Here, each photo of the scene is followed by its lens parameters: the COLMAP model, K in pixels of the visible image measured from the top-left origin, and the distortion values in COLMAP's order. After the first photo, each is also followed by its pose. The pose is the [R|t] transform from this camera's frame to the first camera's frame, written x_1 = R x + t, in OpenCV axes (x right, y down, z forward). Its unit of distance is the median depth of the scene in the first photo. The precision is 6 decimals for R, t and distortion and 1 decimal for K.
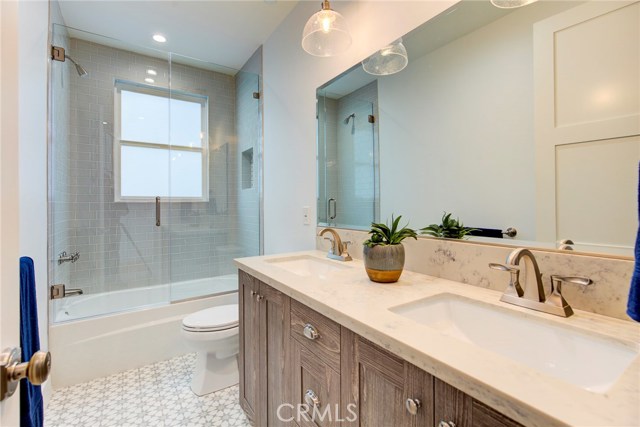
lens RADIAL K [[294.9, 0, 320.7], [0, 294.9, 199.5], [0, 0, 1]] dist [-0.001691, 0.000297]
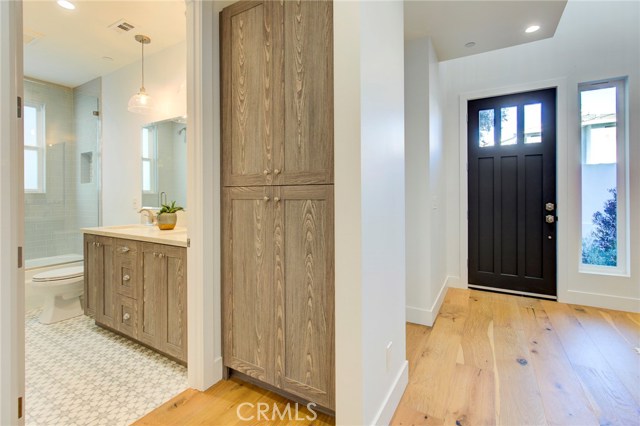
lens RADIAL K [[294.9, 0, 320.7], [0, 294.9, 199.0], [0, 0, 1]] dist [-0.001691, 0.000297]
pose [[0.902216, 0.006824, 0.431230, 0.166584], [-0.016019, 0.999715, 0.017695, -0.009743], [-0.430986, -0.022872, 0.902069, -0.849184]]
